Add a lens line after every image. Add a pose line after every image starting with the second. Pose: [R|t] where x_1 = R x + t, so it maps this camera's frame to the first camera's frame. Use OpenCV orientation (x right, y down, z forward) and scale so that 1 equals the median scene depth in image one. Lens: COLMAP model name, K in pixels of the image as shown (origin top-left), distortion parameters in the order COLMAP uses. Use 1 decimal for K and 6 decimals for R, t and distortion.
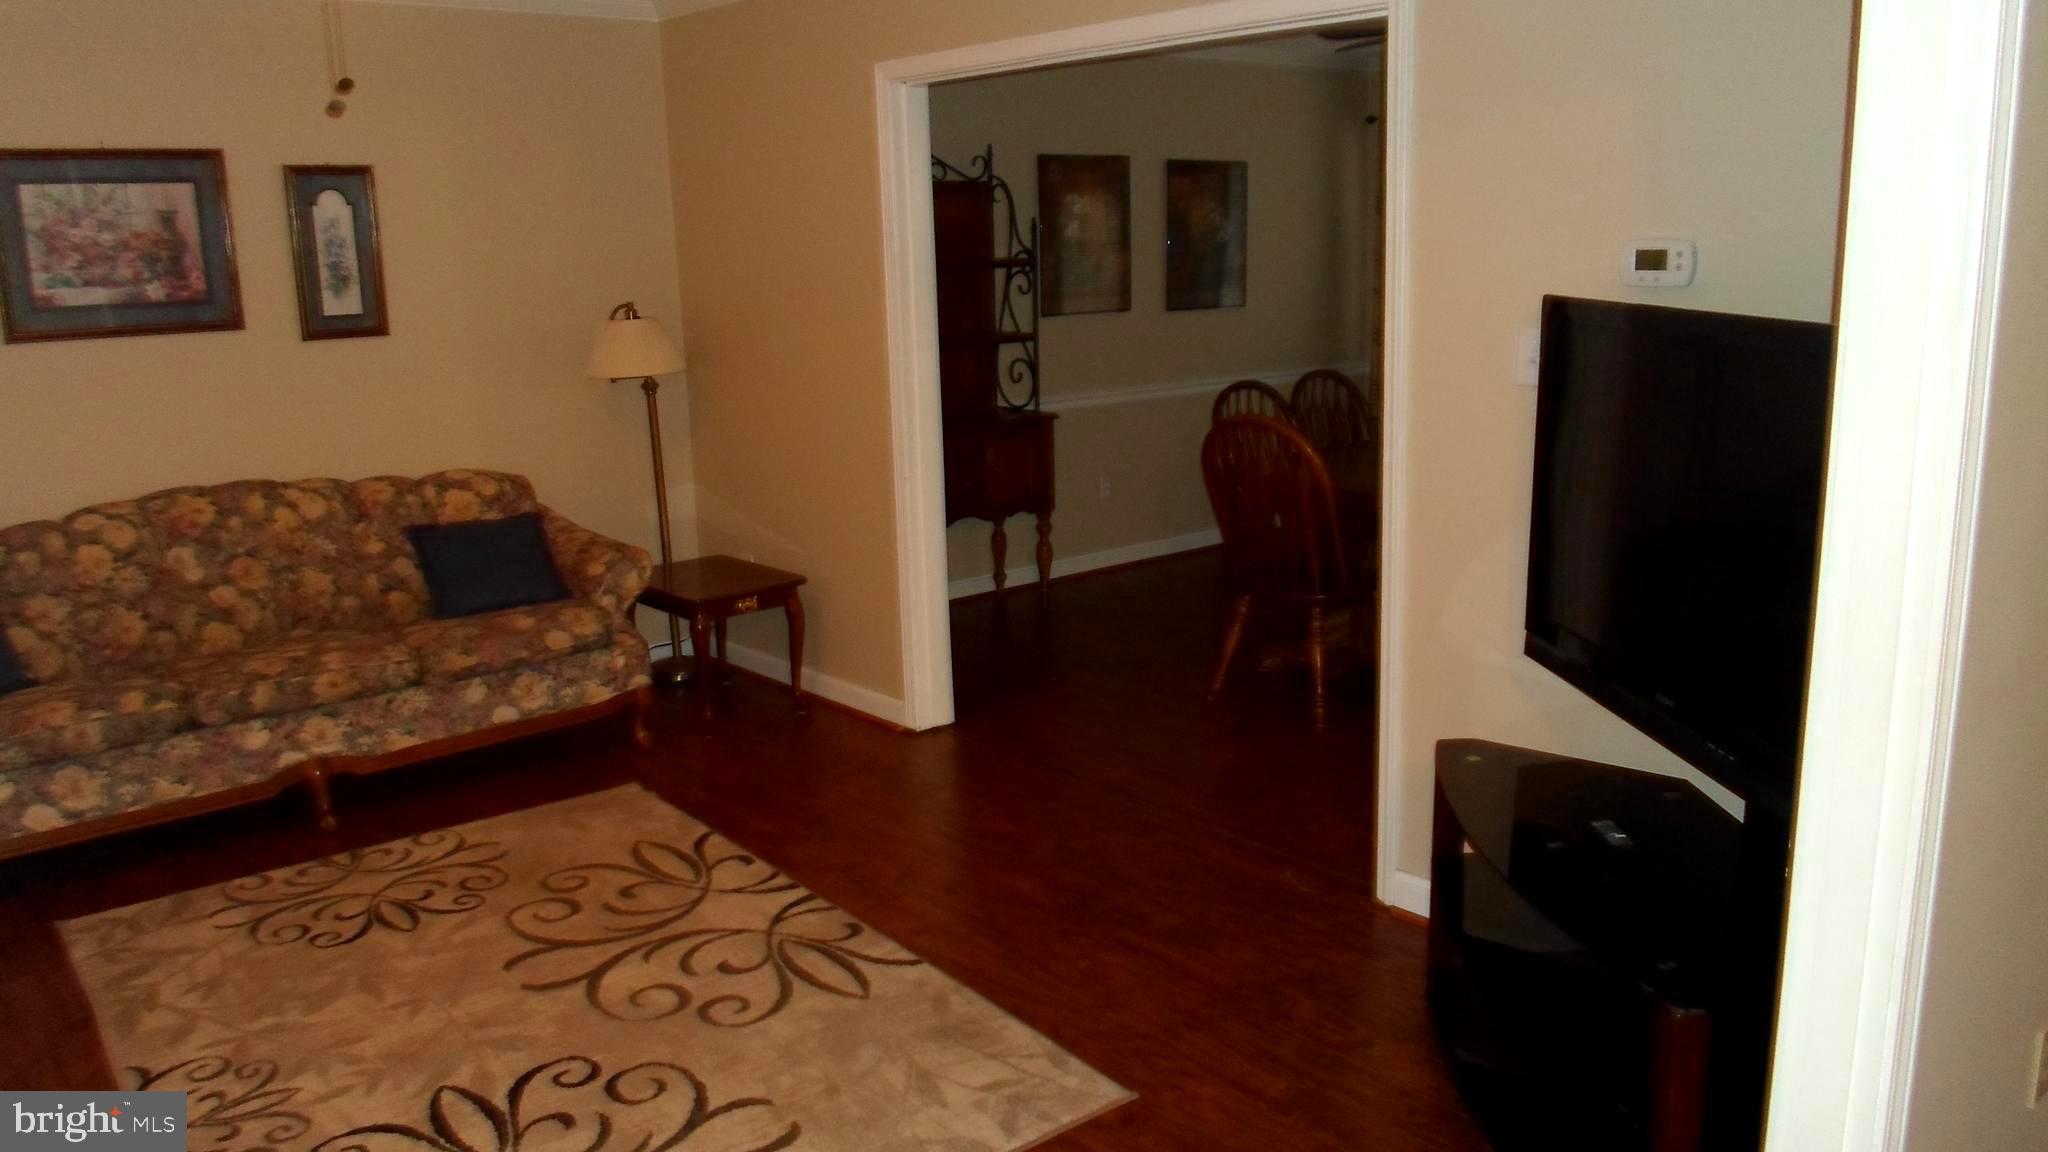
lens RADIAL K [[1577.2, 0, 1015.6], [0, 1577.2, 560.8], [0, 0, 1]] dist [-0.006703, -0.007710]
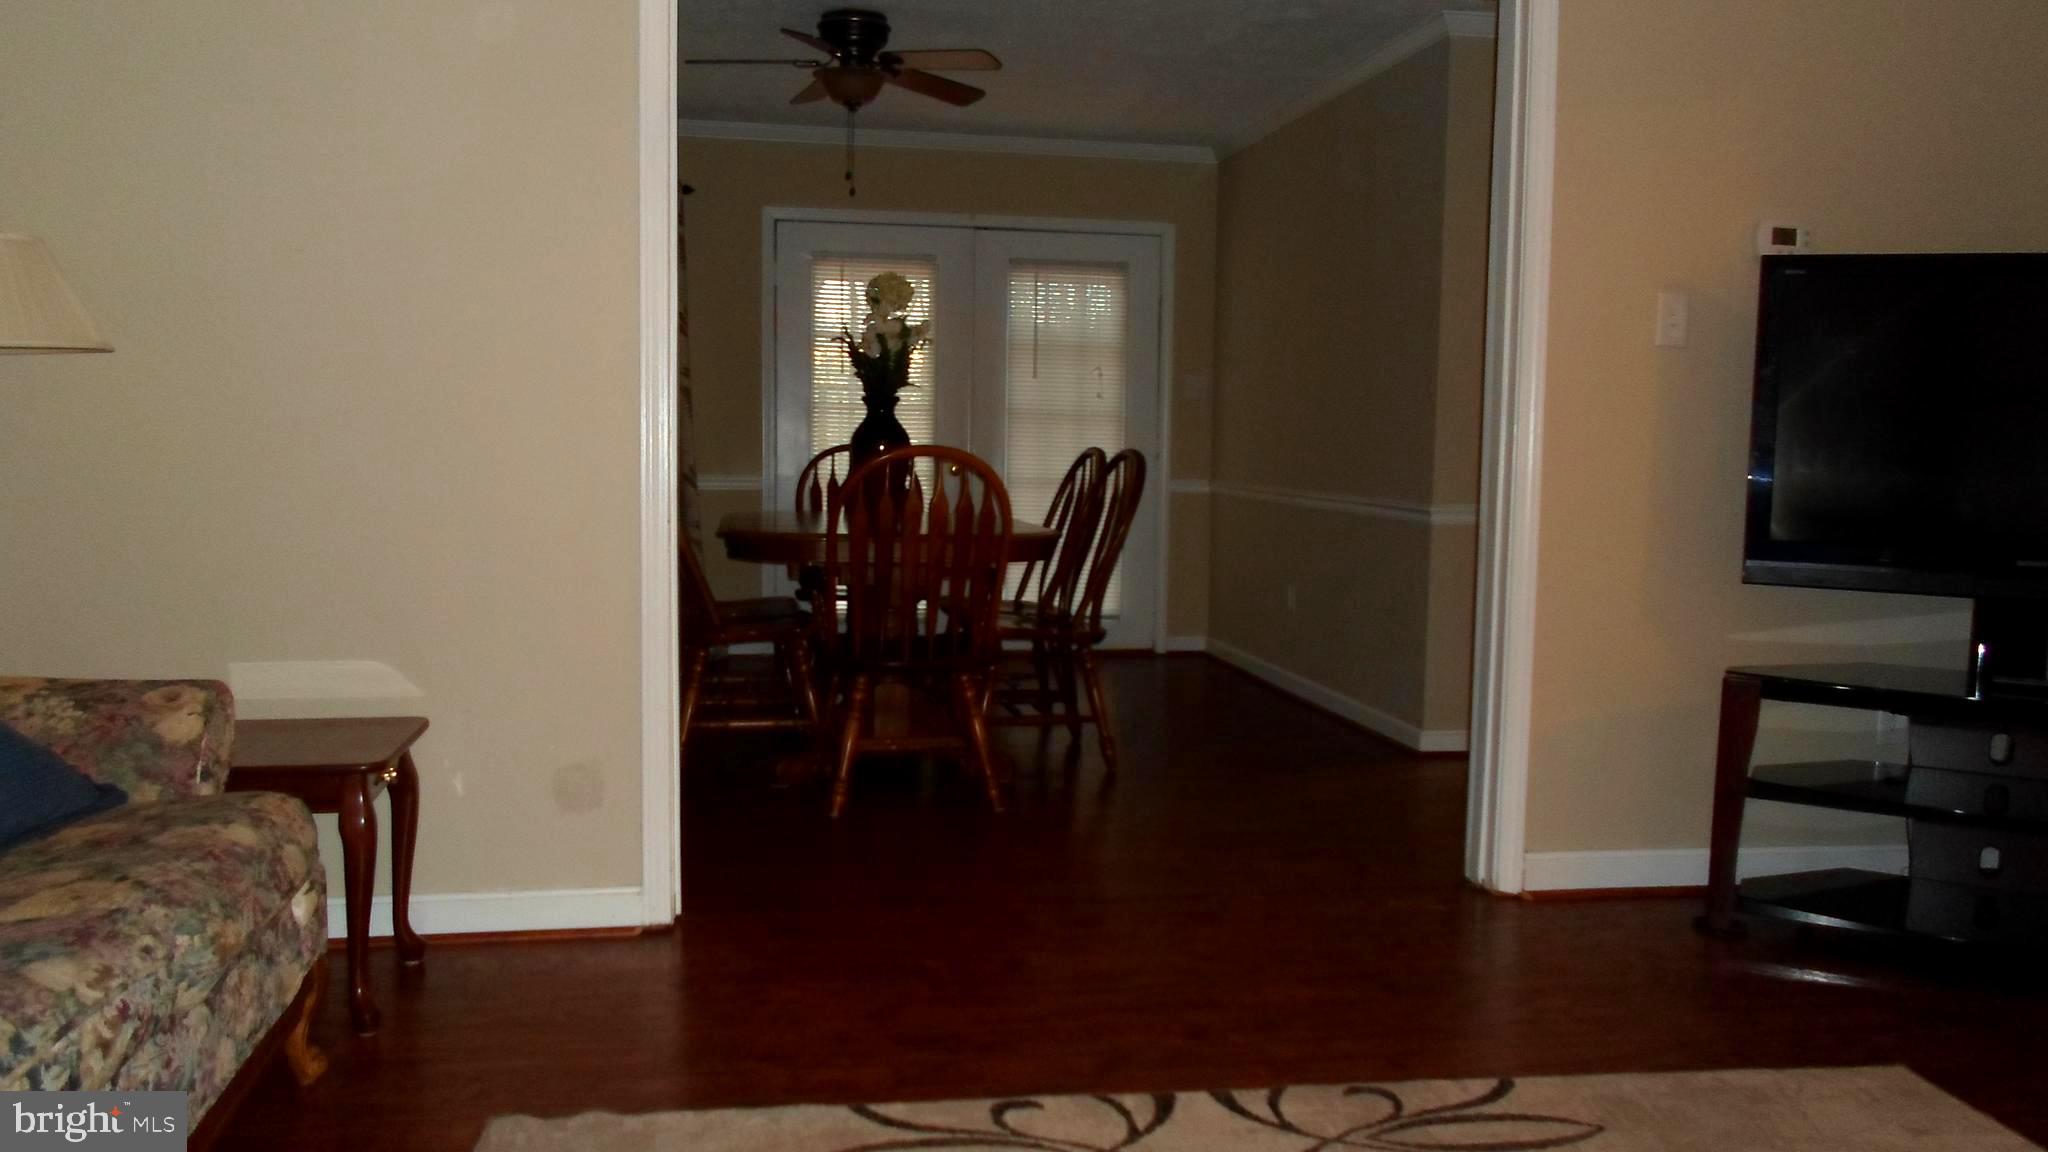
lens RADIAL K [[1606.0, 0, 1024.0], [0, 1606.0, 576.0], [0, 0, 1]] dist [-0.005520, -0.002565]
pose [[0.503424, -0.038012, 0.863203, -0.575167], [0.157703, 0.986293, -0.048541, 0.024034], [-0.849526, 0.160566, 0.502518, 0.580804]]
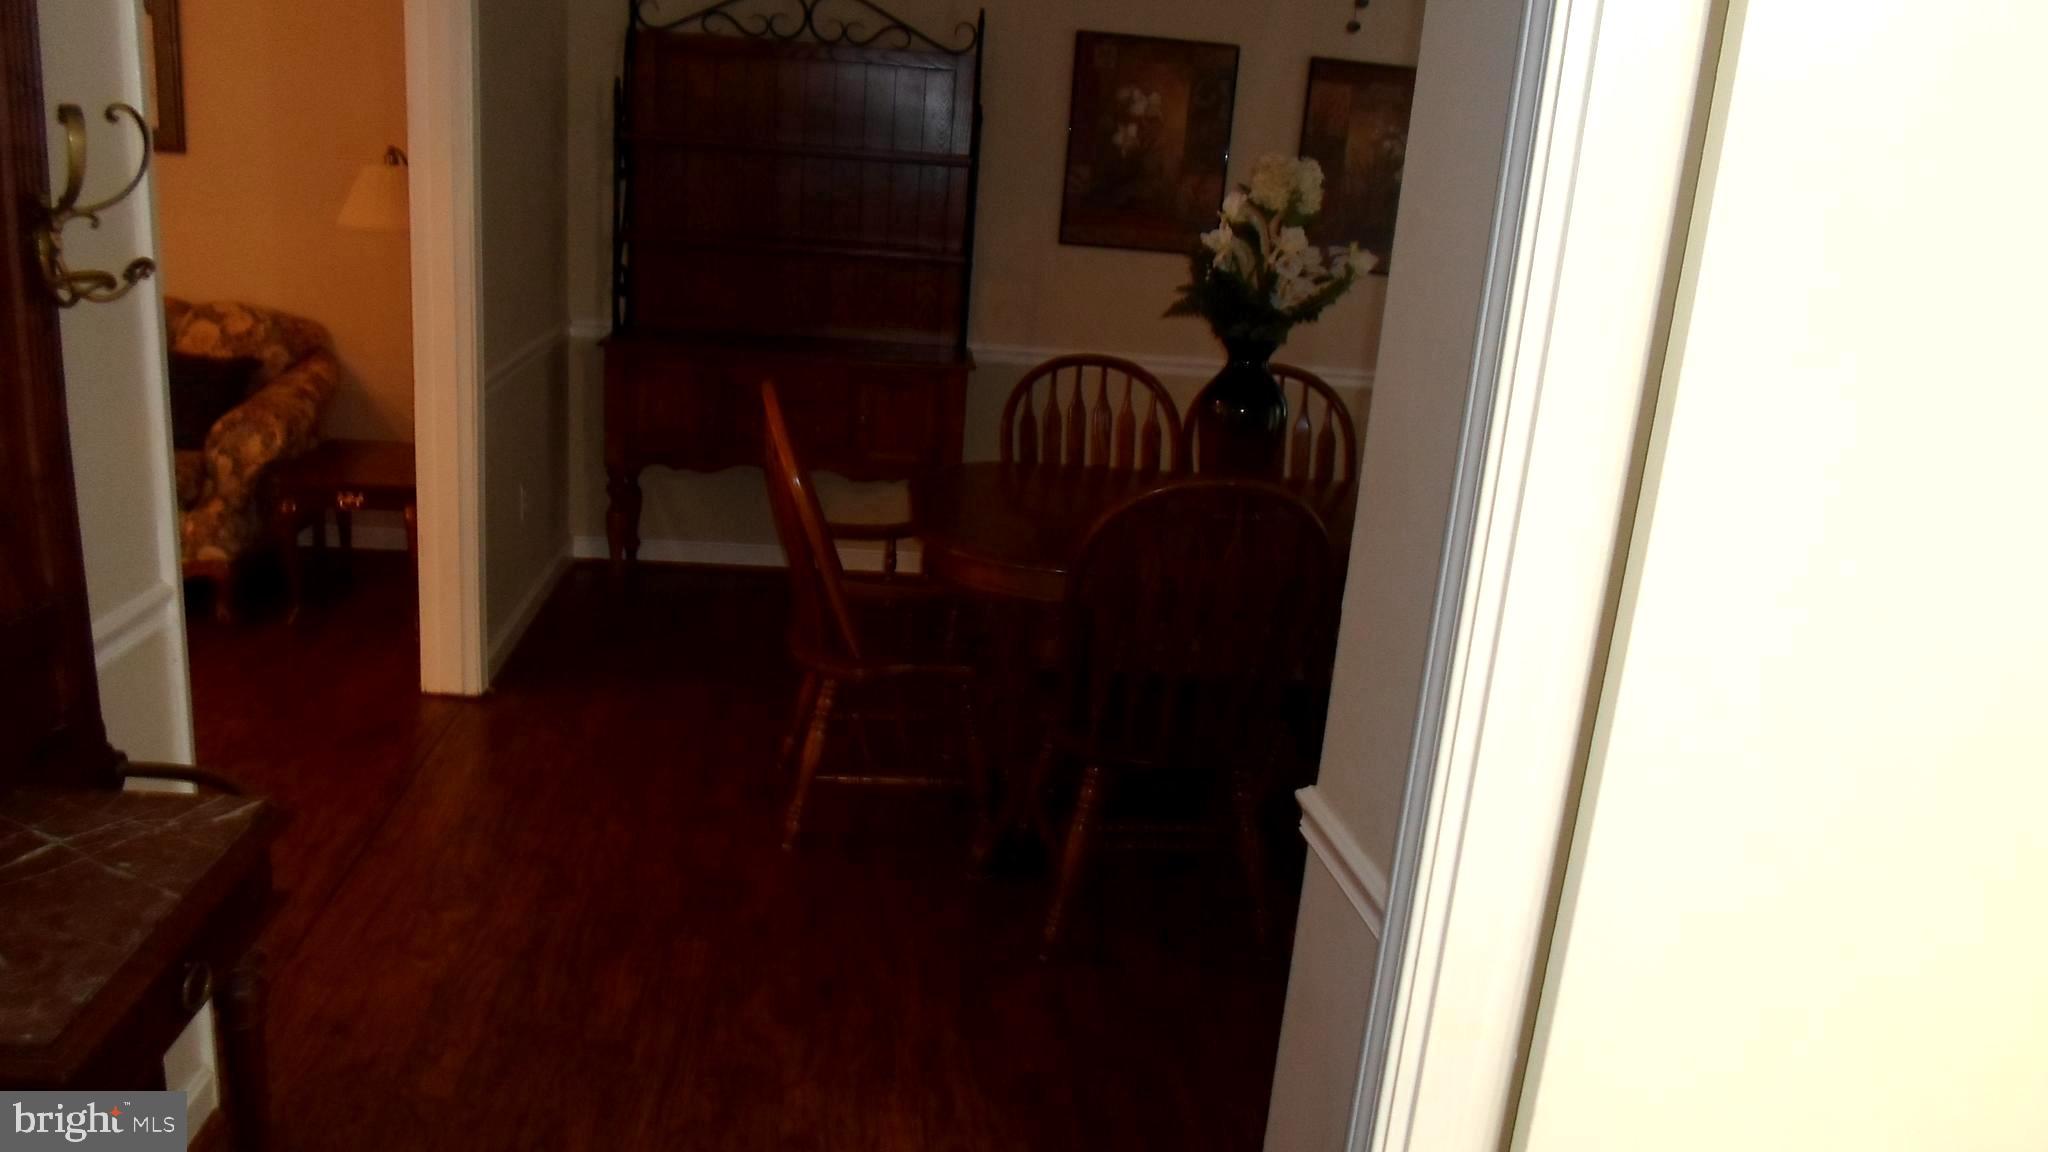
lens RADIAL K [[1562.6, 0, 1024.0], [0, 1562.6, 576.0], [0, 0, 1]] dist [0.001417, -0.001148]
pose [[0.829219, 0.234170, -0.507504, 0.642778], [-0.210364, 0.971992, 0.104774, -0.110304], [0.517825, 0.019880, 0.855256, 0.508912]]
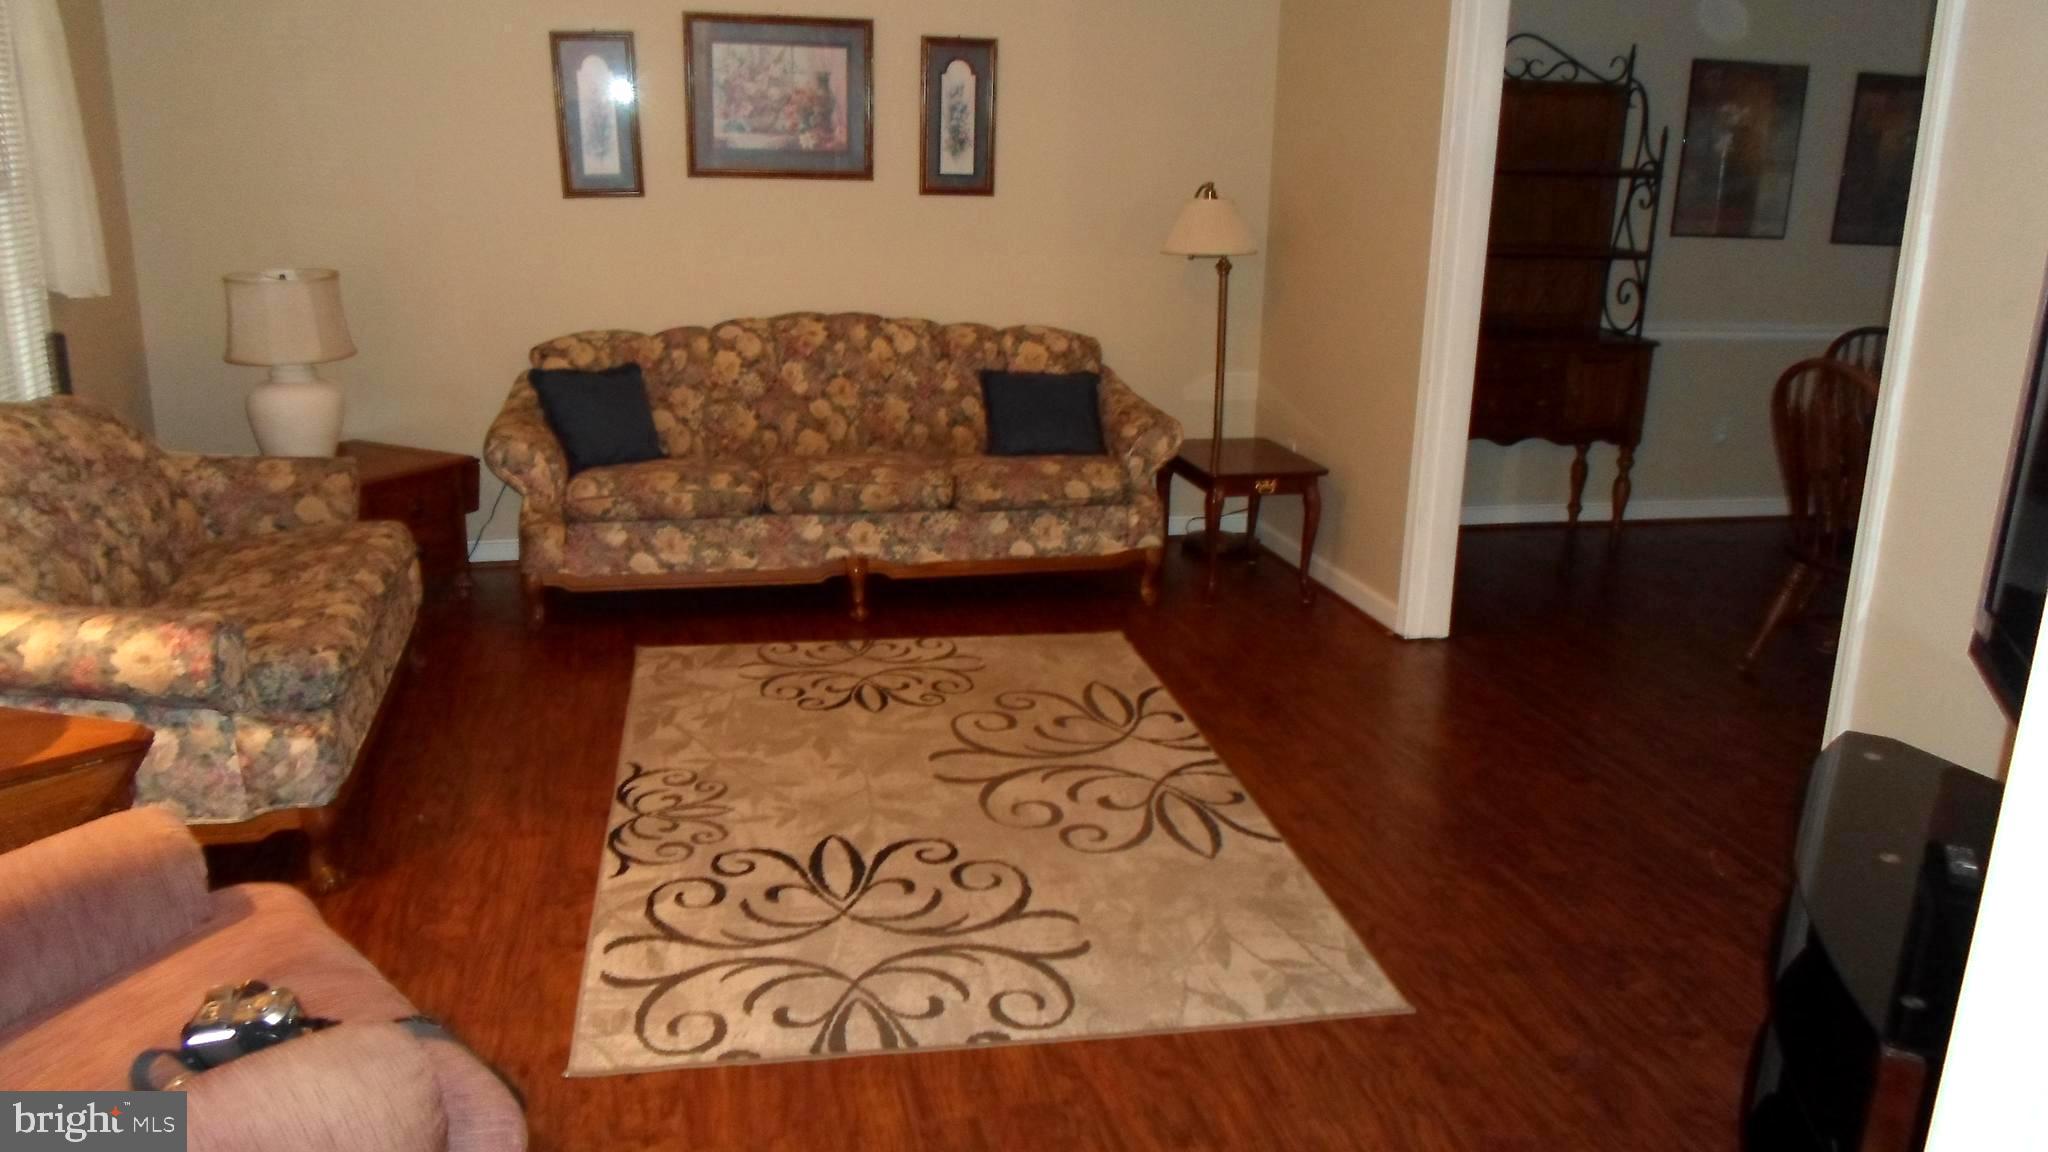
lens RADIAL K [[1568.4, 0, 1024.0], [0, 1568.4, 576.0], [0, 0, 1]] dist [-0.033590, 0.002127]
pose [[0.894432, 0.174197, -0.411882, 0.131894], [-0.144270, 0.984169, 0.102943, 0.003229], [0.423294, -0.032654, 0.905404, 0.009804]]
